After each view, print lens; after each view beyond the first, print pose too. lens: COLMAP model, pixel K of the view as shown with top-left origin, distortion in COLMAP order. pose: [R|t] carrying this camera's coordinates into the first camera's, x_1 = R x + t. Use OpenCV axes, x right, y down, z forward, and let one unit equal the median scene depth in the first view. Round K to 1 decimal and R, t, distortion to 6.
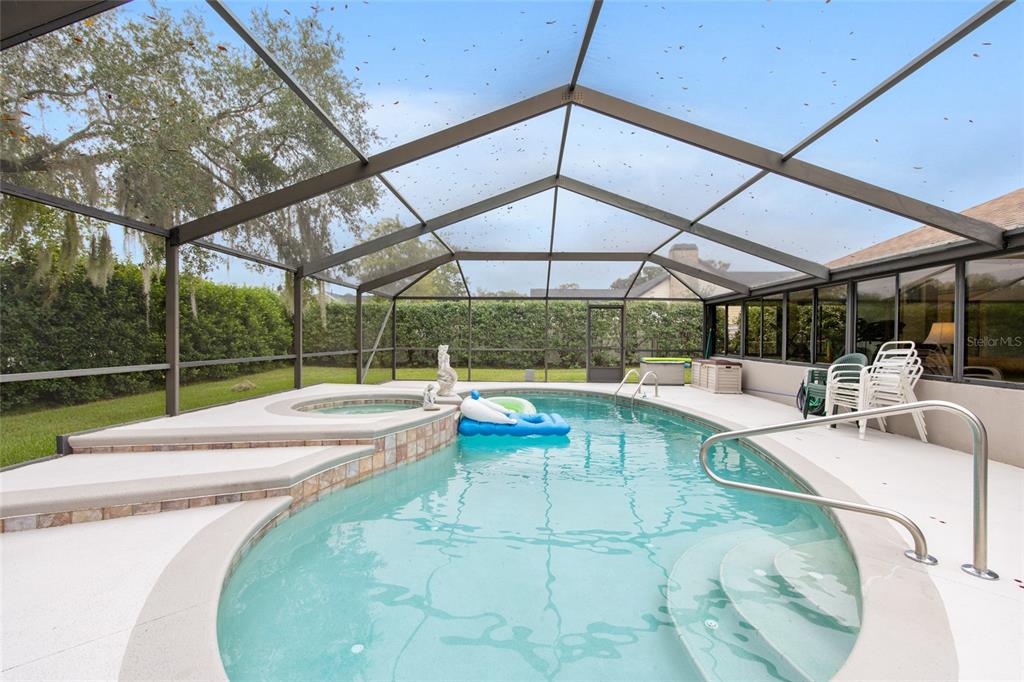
lens RADIAL K [[419.0, 0, 512.0], [0, 419.0, 341.0], [0, 0, 1]] dist [0.013730, -0.000129]
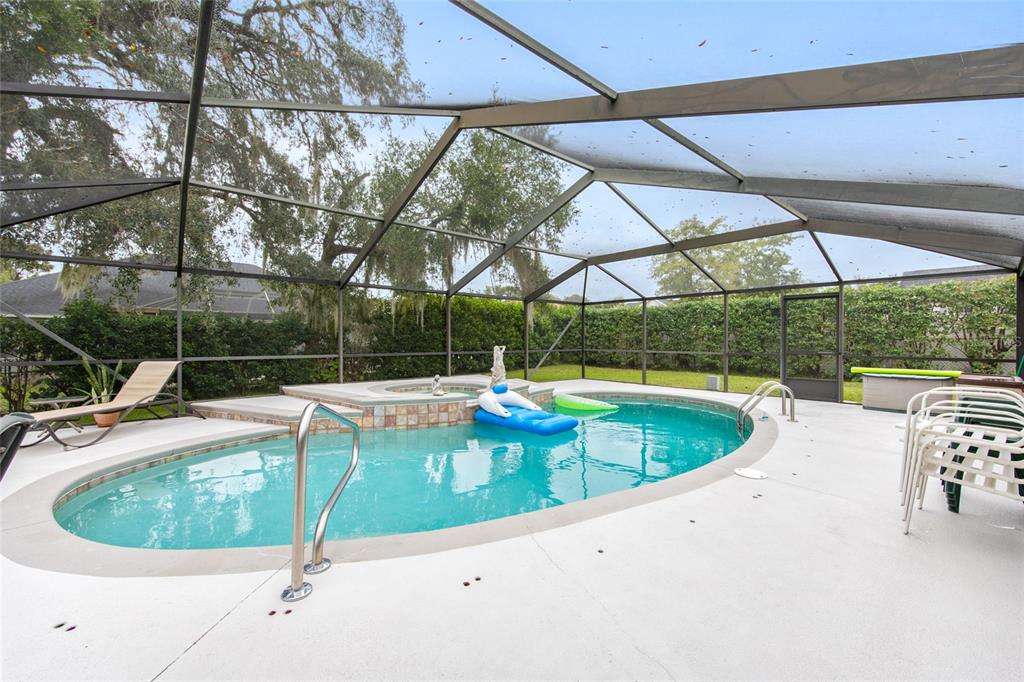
lens RADIAL K [[419.0, 0, 512.0], [0, 419.0, 341.0], [0, 0, 1]] dist [0.013730, -0.000129]
pose [[0.704051, -0.003573, -0.710140, 0.803066], [-0.001759, 0.999976, -0.006775, 0.002460], [0.710147, 0.006019, 0.704028, 0.217319]]
